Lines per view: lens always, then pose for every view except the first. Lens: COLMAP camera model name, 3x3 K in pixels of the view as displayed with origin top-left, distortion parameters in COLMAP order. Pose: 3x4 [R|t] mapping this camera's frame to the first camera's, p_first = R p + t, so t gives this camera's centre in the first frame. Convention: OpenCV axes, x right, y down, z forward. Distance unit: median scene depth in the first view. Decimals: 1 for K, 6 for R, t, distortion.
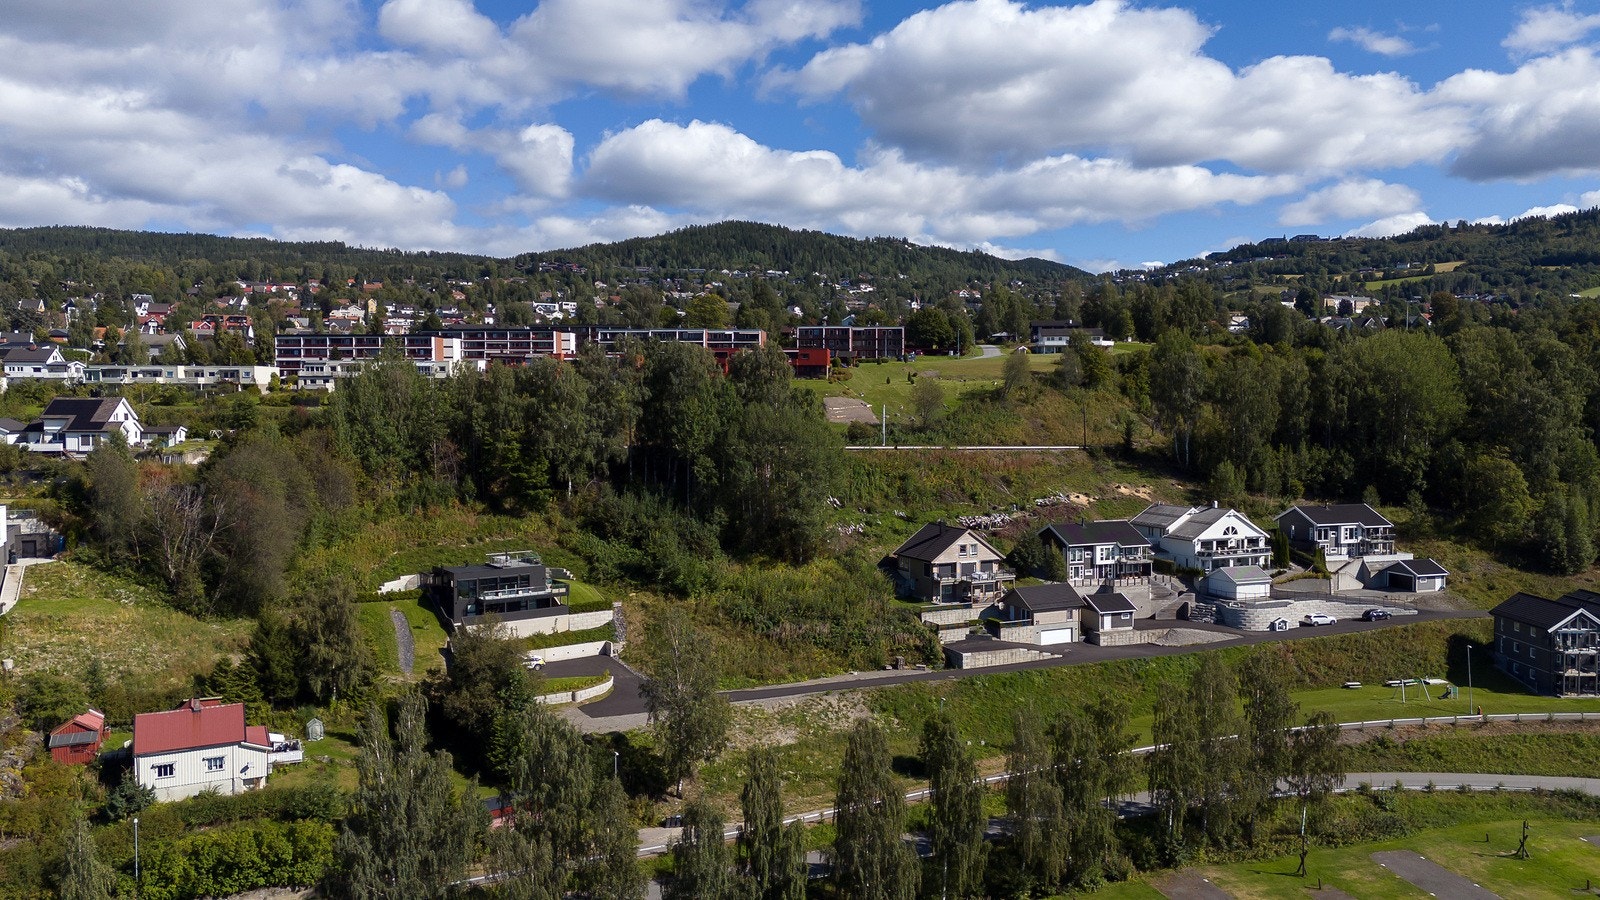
lens RADIAL K [[1130.5, 0, 817.0], [0, 1130.5, 442.0], [0, 0, 1]] dist [0.085133, -0.076494]
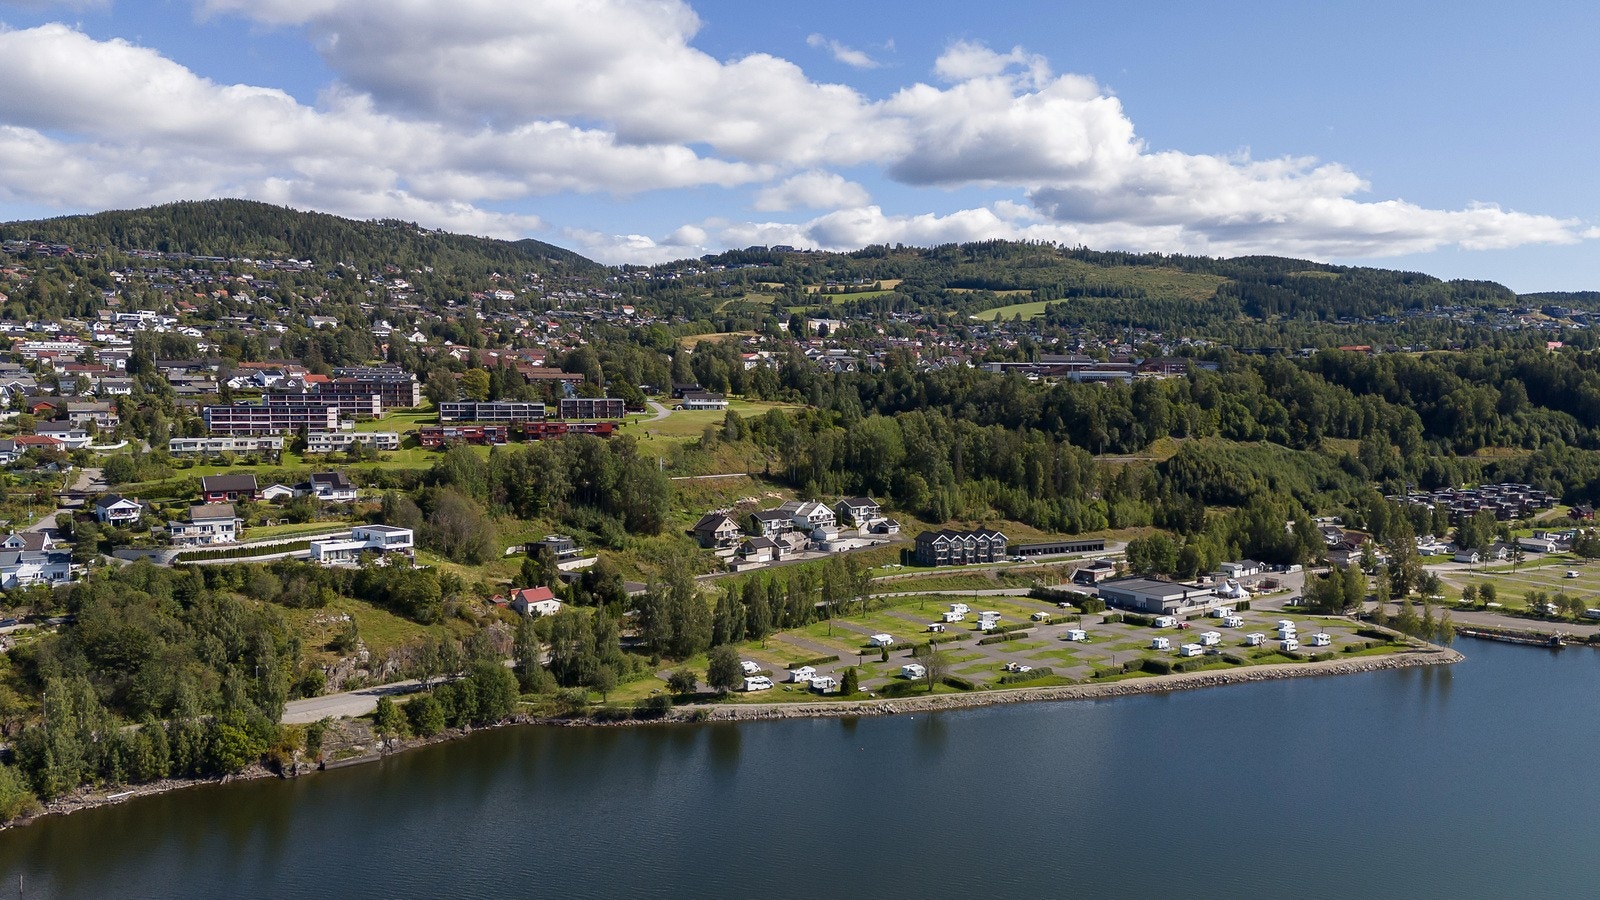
lens RADIAL K [[1117.3, 0, 831.6], [0, 1117.3, 454.8], [0, 0, 1]] dist [0.107556, -0.122063]
pose [[0.900921, -0.019580, 0.433541, -0.621190], [0.007374, 0.999528, 0.029817, -0.109719], [-0.433920, -0.023666, 0.900641, -1.092863]]
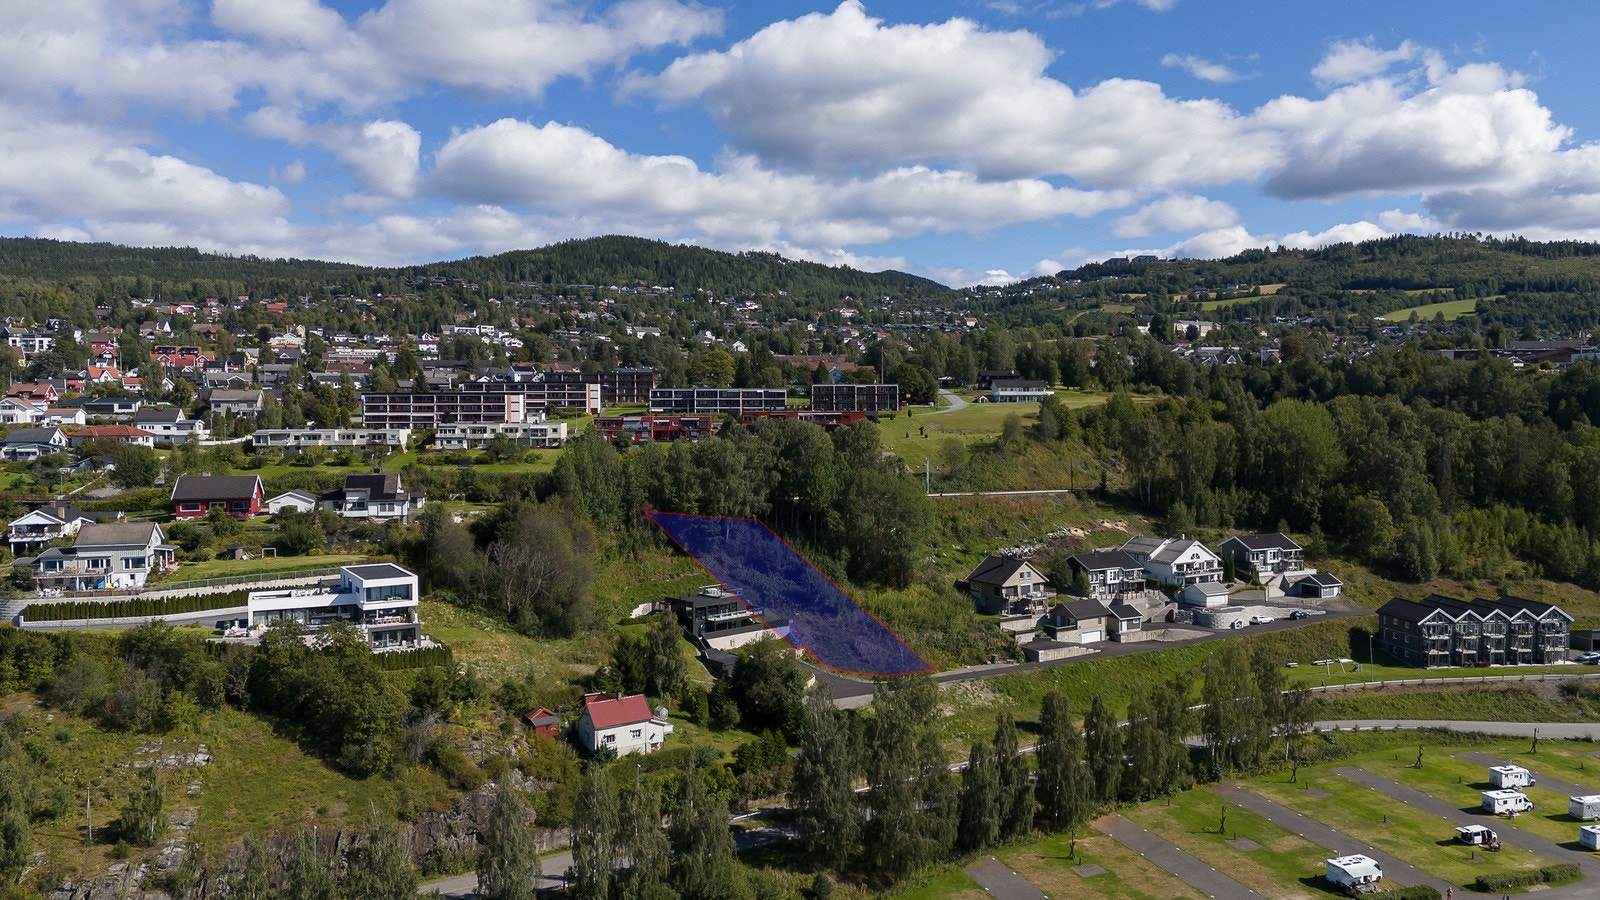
lens RADIAL K [[1117.3, 0, 831.6], [0, 1117.3, 454.8], [0, 0, 1]] dist [0.107556, -0.122063]
pose [[0.990973, -0.007135, 0.133870, -0.255324], [0.006410, 0.999962, 0.005848, -0.055690], [-0.133907, -0.004937, 0.990982, -0.288820]]
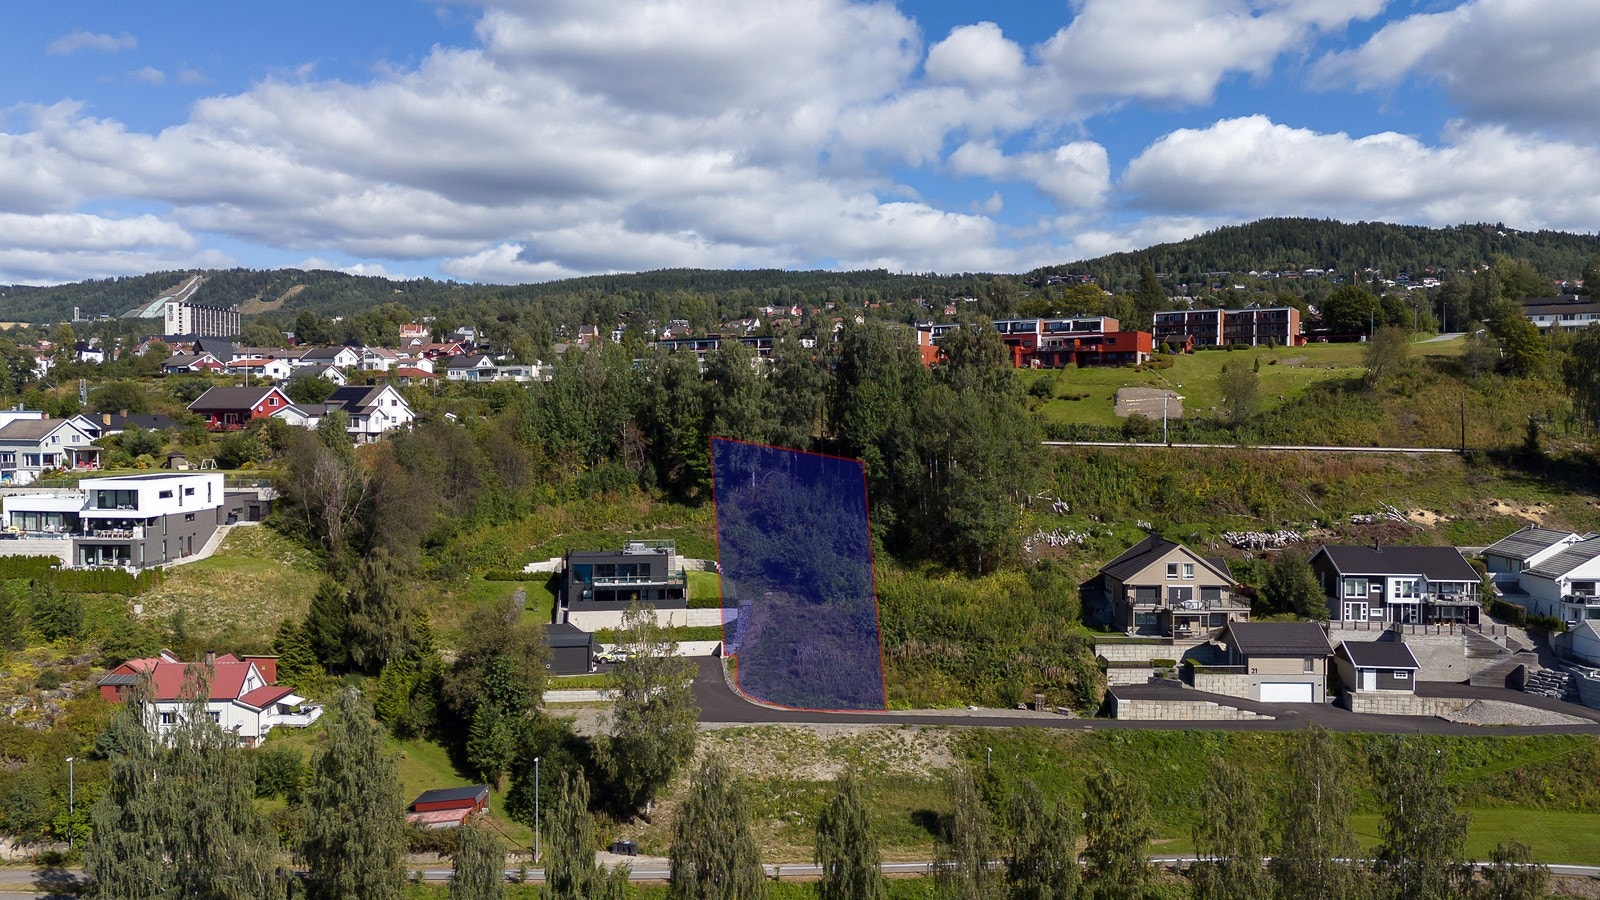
lens RADIAL K [[1143.3, 0, 830.0], [0, 1143.3, 442.6], [0, 0, 1]] dist [0.076417, -0.088534]
pose [[0.898818, 0.011690, -0.438165, 0.239950], [-0.017736, 0.999796, -0.009708, 0.017363], [0.437962, 0.016497, 0.898842, 0.162997]]
